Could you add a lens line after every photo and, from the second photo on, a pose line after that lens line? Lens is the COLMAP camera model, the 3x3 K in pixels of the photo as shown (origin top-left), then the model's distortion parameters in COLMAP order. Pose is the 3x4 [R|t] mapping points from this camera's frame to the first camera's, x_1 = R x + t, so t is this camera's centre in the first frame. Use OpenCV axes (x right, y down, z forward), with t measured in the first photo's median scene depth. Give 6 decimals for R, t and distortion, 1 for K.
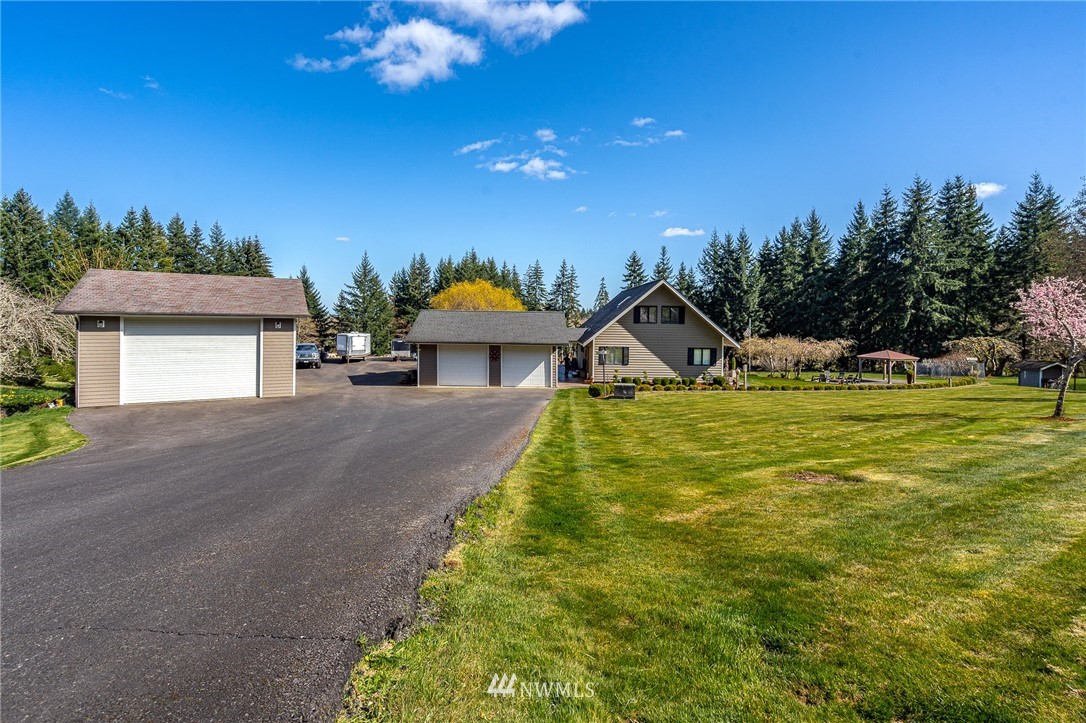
lens RADIAL K [[512.3, 0, 541.9], [0, 512.3, 340.3], [0, 0, 1]] dist [-0.002661, -0.000018]
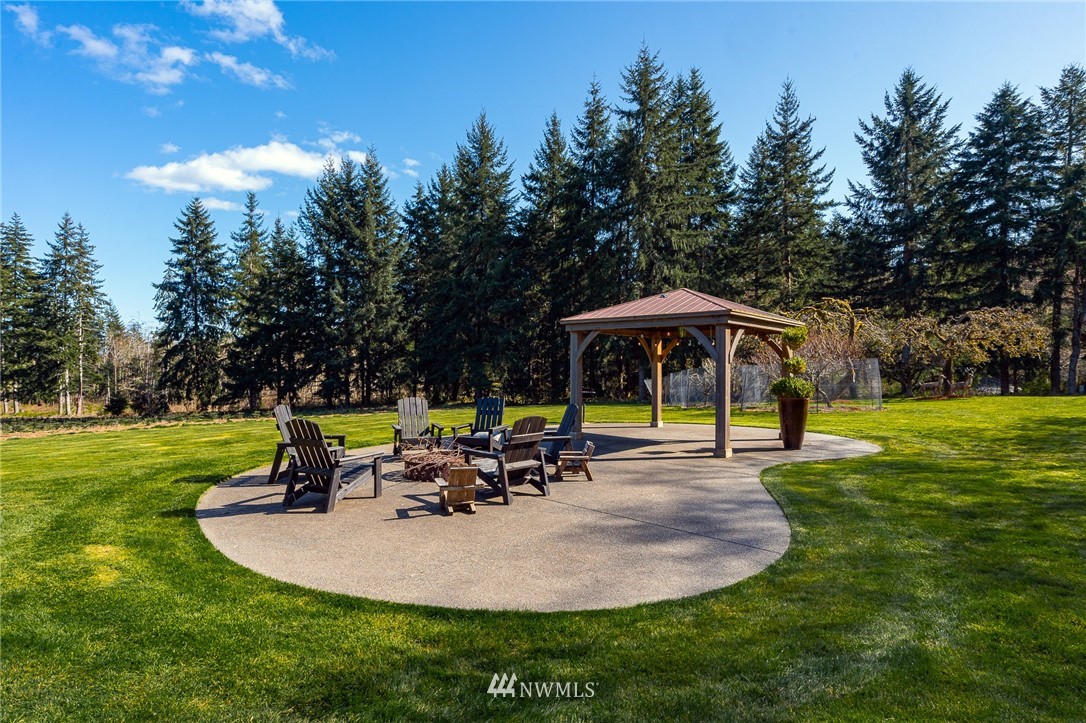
lens RADIAL K [[565.7, 0, 551.5], [0, 565.7, 369.7], [0, 0, 1]] dist [-0.004944, -0.000648]
pose [[0.851168, -0.005481, 0.524865, 0.323043], [0.016794, 0.999718, -0.016796, 0.037180], [-0.524625, 0.023111, 0.851020, 0.531056]]
